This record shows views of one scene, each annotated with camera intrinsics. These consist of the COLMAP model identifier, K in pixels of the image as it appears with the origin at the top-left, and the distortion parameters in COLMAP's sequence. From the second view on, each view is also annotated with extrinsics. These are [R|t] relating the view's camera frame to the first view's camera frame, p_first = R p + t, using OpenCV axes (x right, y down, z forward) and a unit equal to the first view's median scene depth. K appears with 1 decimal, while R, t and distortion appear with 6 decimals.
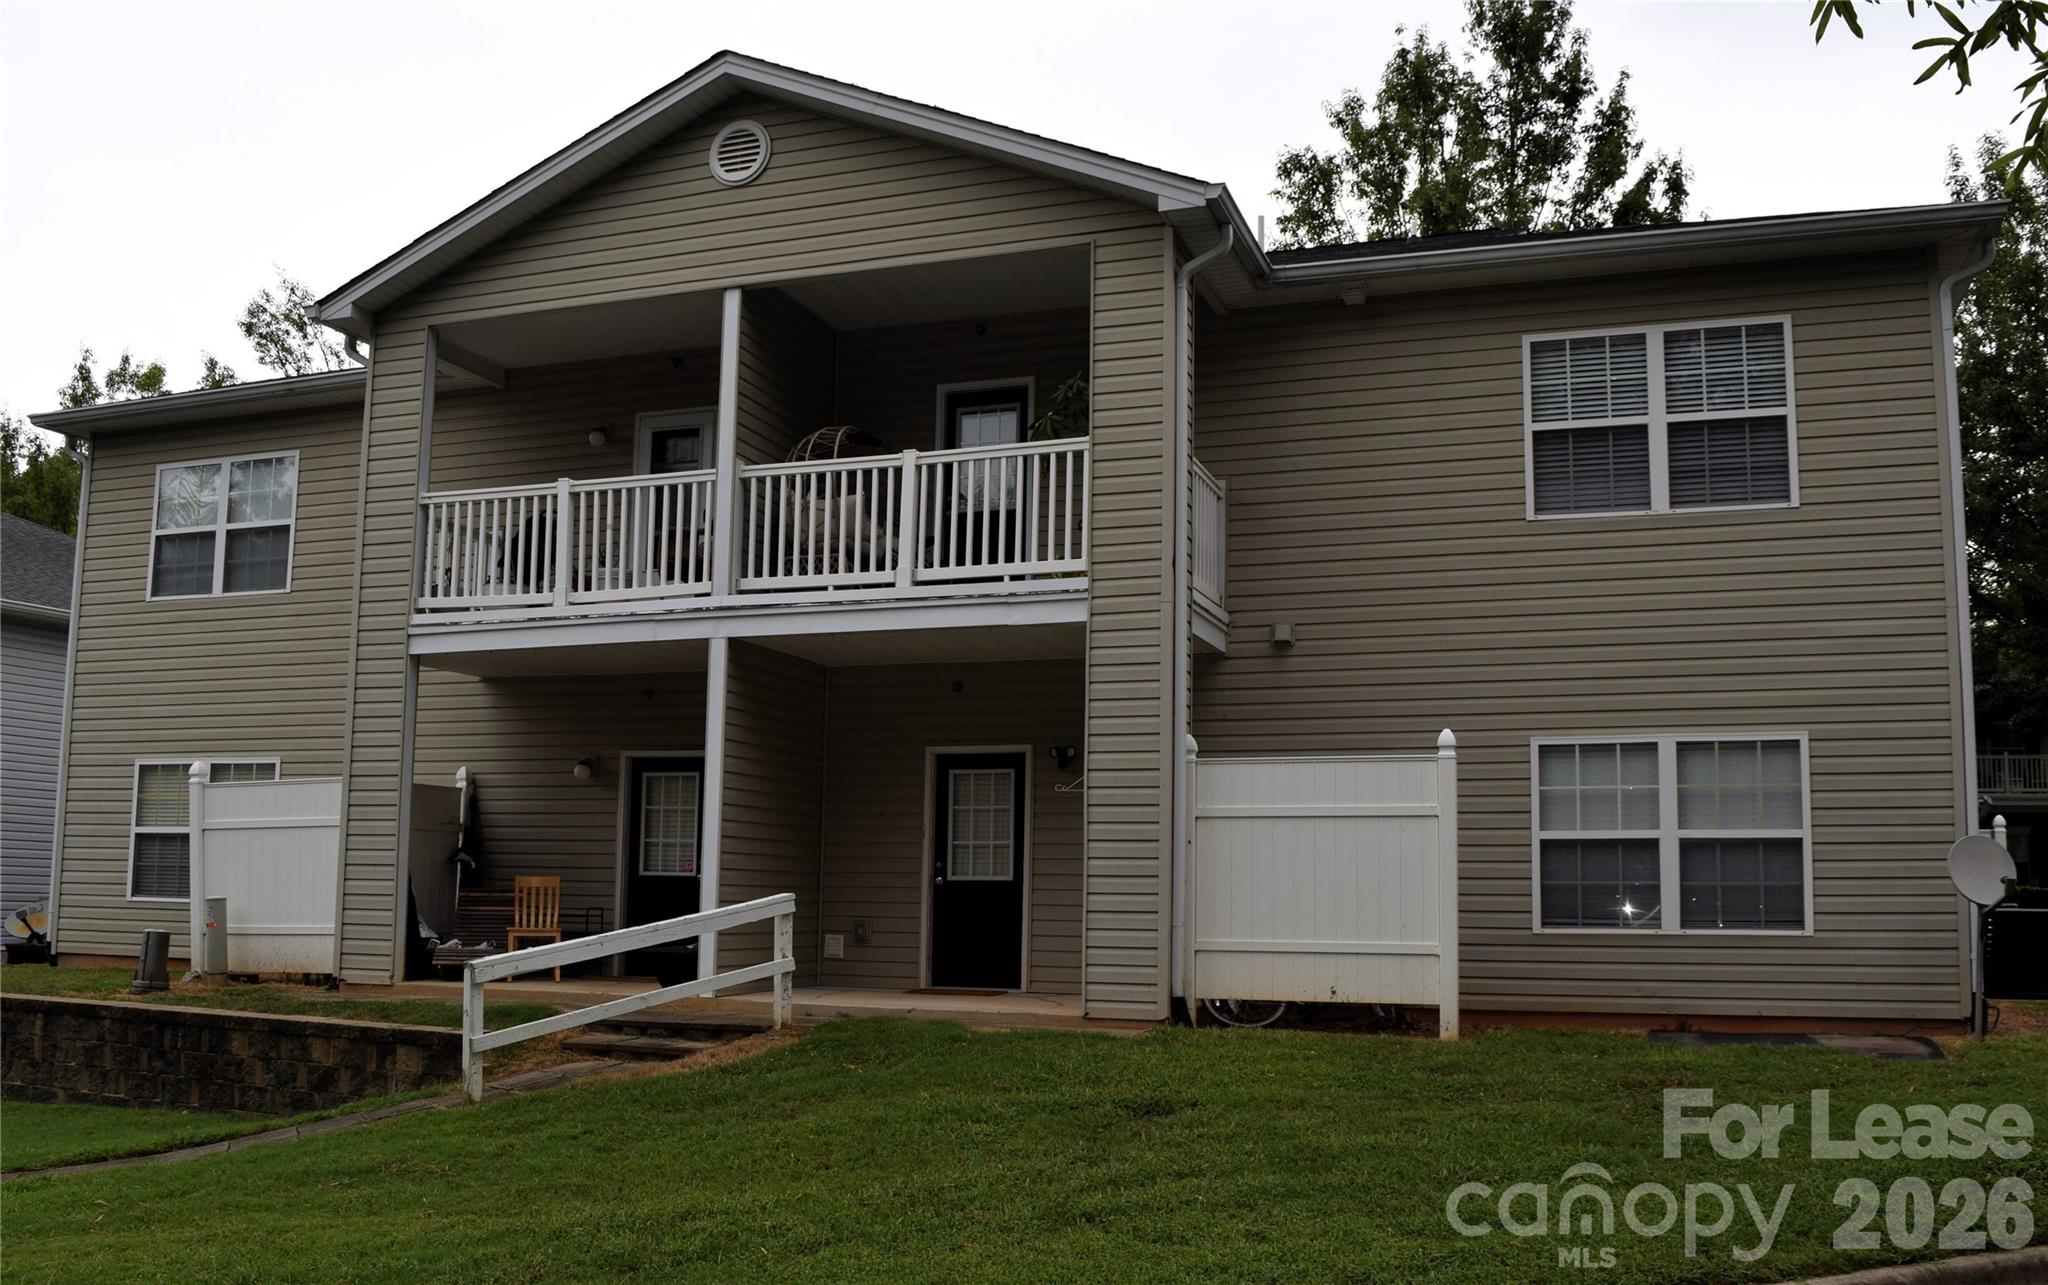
lens RADIAL K [[1864.1, 0, 1024.0], [0, 1864.1, 642.5], [0, 0, 1]] dist [-0.087560, -0.006313]
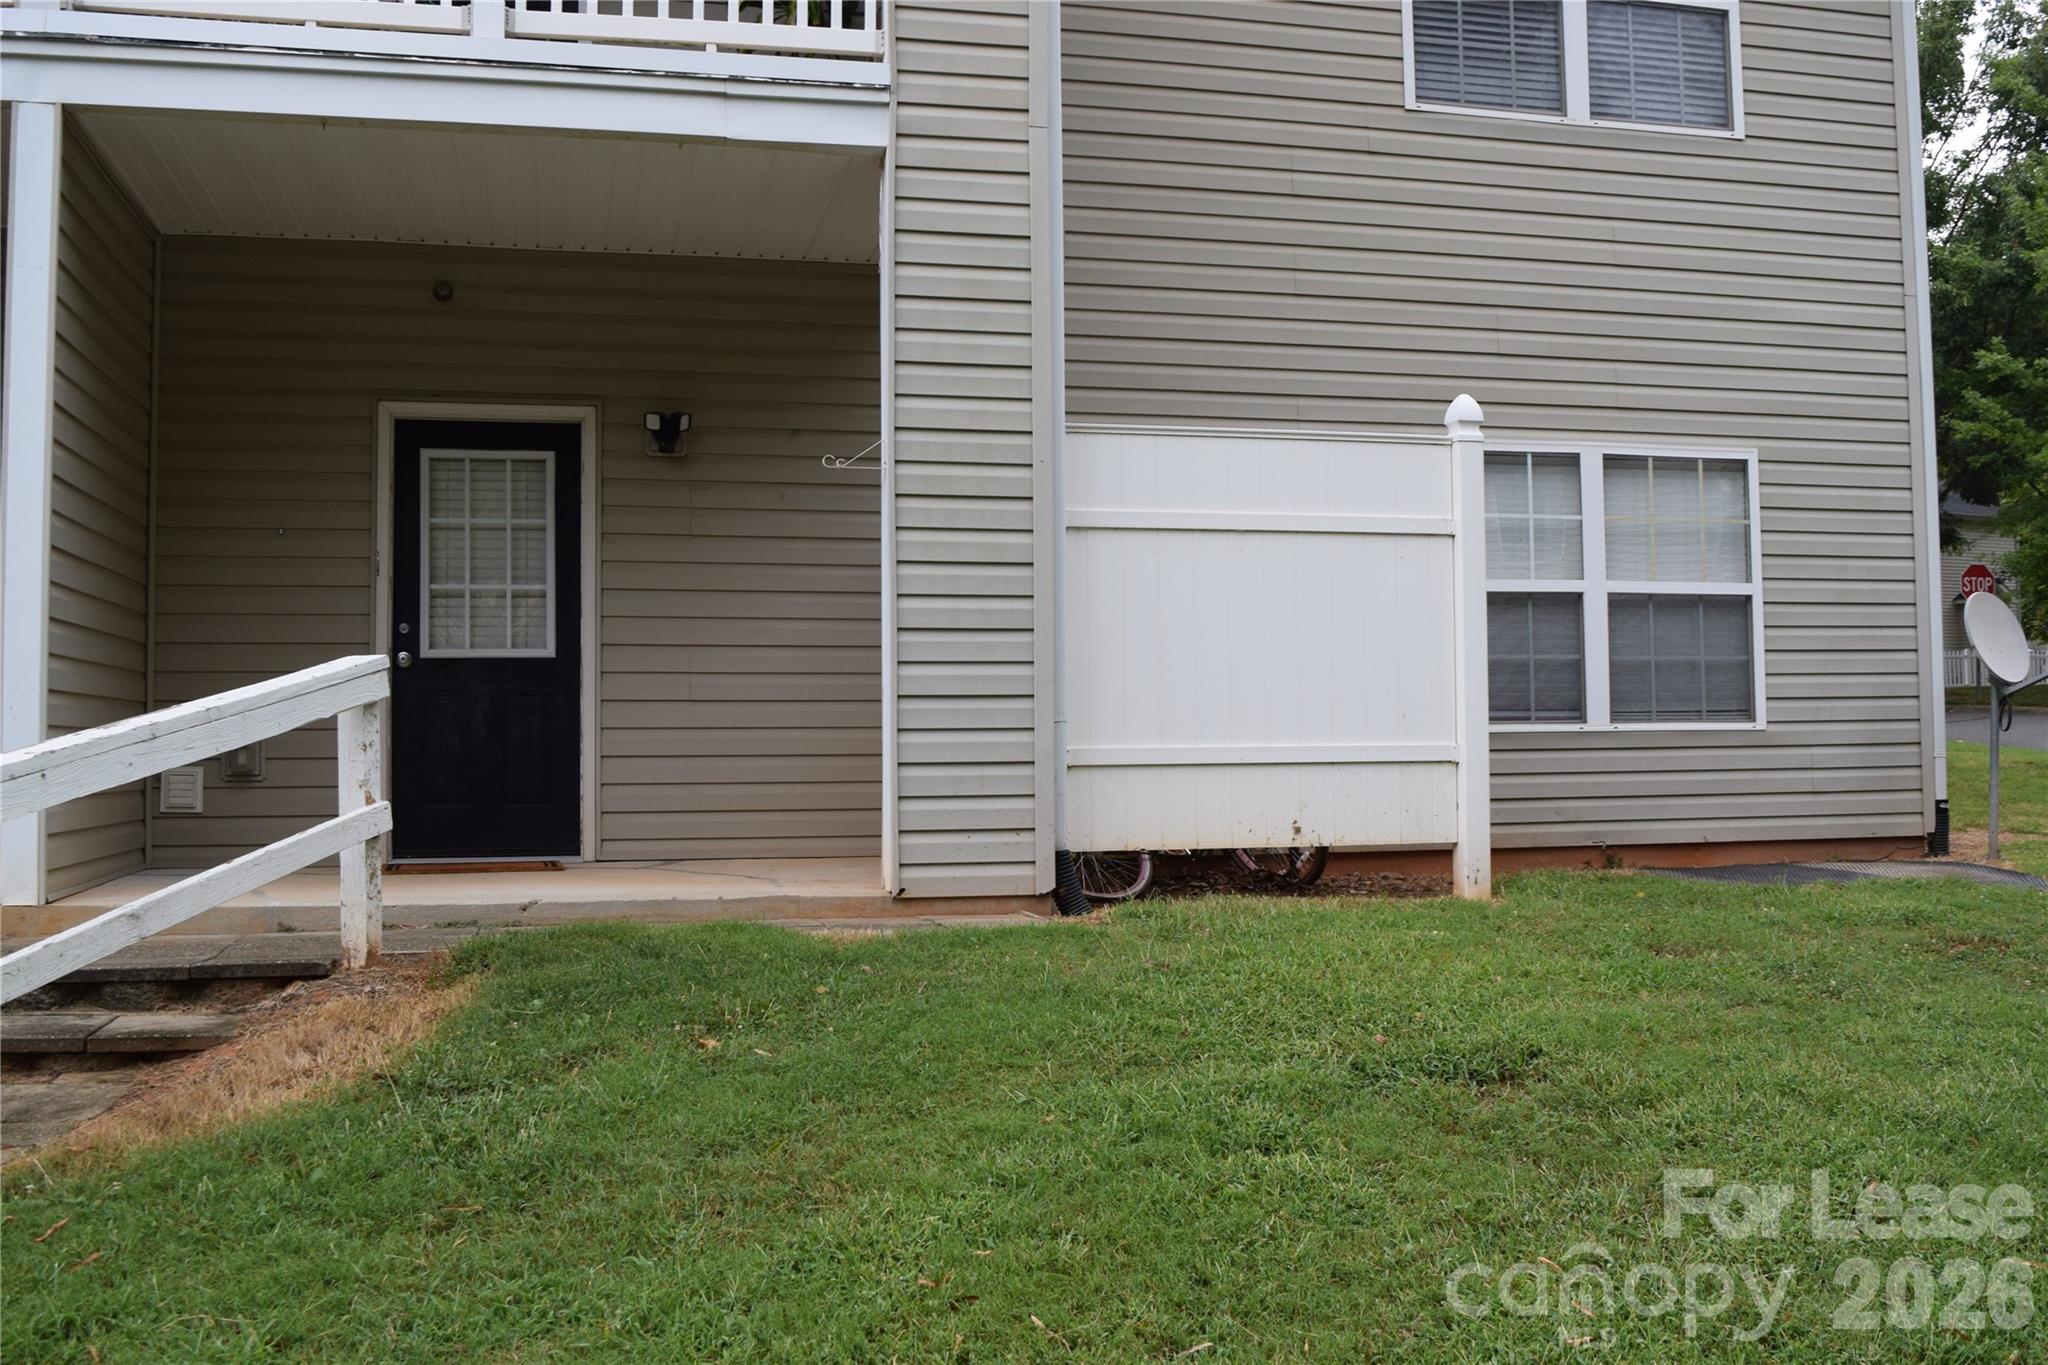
lens RADIAL K [[2012.6, 0, 1025.9], [0, 2012.6, 633.7], [0, 0, 1]] dist [-0.072841, 0.008490]
pose [[0.827018, 0.011710, 0.562054, -0.250993], [-0.055830, 0.996551, 0.061386, 0.088926], [-0.559397, -0.082147, 0.824820, 0.508040]]
